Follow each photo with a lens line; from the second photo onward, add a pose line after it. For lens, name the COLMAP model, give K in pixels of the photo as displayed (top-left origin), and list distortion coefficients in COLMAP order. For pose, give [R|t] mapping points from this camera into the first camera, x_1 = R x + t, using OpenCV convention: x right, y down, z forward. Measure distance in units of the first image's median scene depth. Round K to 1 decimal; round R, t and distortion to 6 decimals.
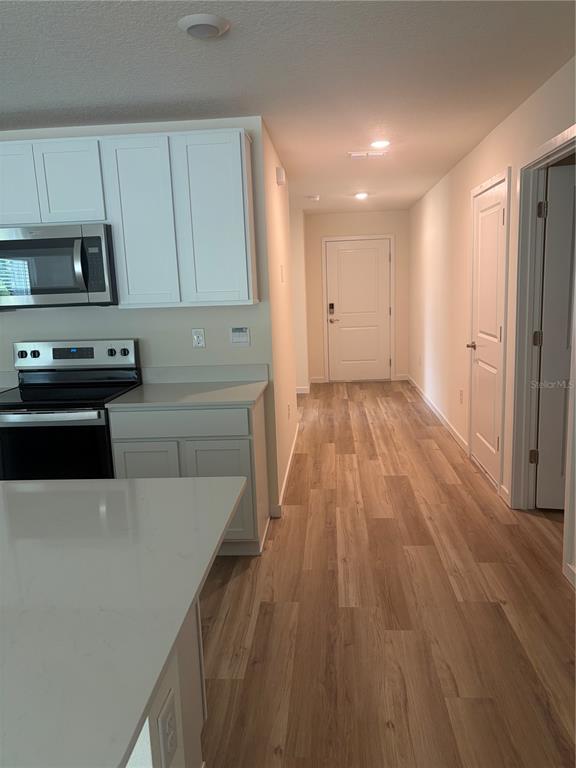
lens RADIAL K [[576.6, 0, 288.3], [0, 576.6, 386.3], [0, 0, 1]] dist [0.045397, -0.053621]
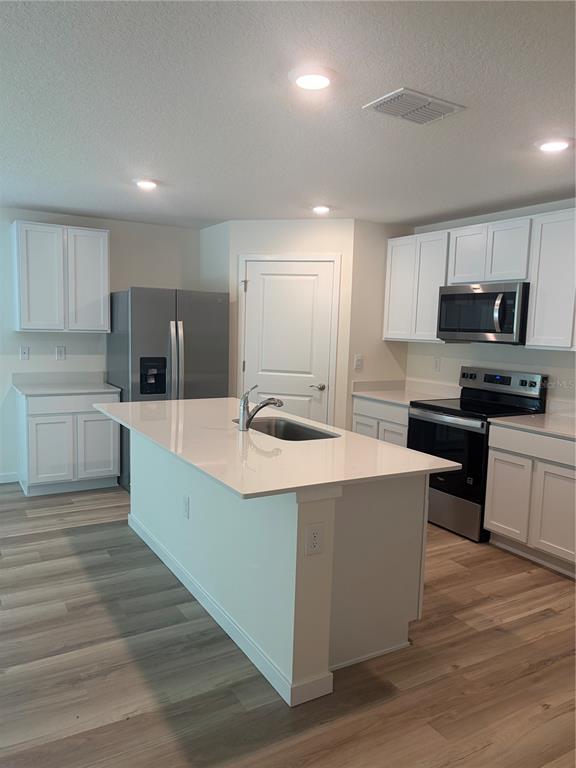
lens RADIAL K [[576.6, 0, 288.4], [0, 576.6, 383.5], [0, 0, 1]] dist [0.045397, -0.053621]
pose [[0.566630, 0.143680, -0.811348, 0.447891], [-0.197914, 0.979585, 0.035254, -0.002619], [0.799850, 0.140601, 0.583499, -0.126693]]
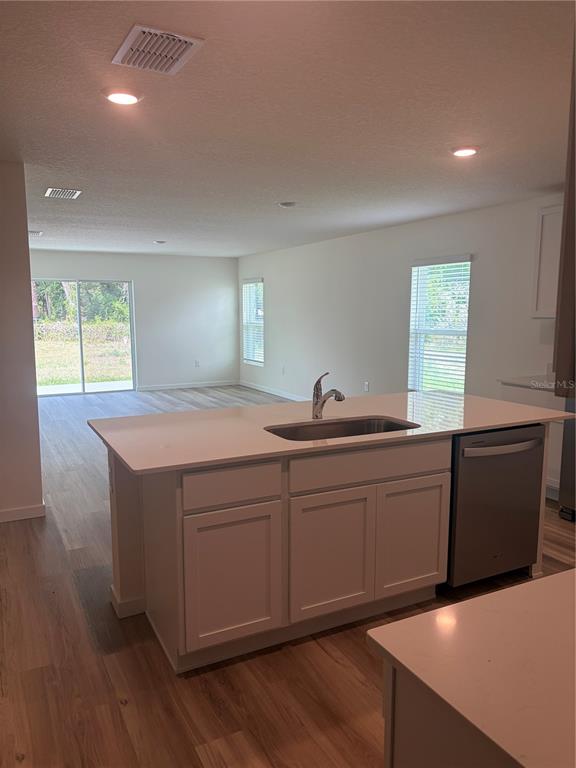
lens RADIAL K [[576.6, 0, 288.0], [0, 576.6, 386.7], [0, 0, 1]] dist [0.045397, -0.053621]
pose [[-0.850301, 0.111902, -0.514263, 0.133830], [-0.057616, 0.951470, 0.302301, -0.202456], [0.523134, 0.286676, -0.802588, 1.105706]]
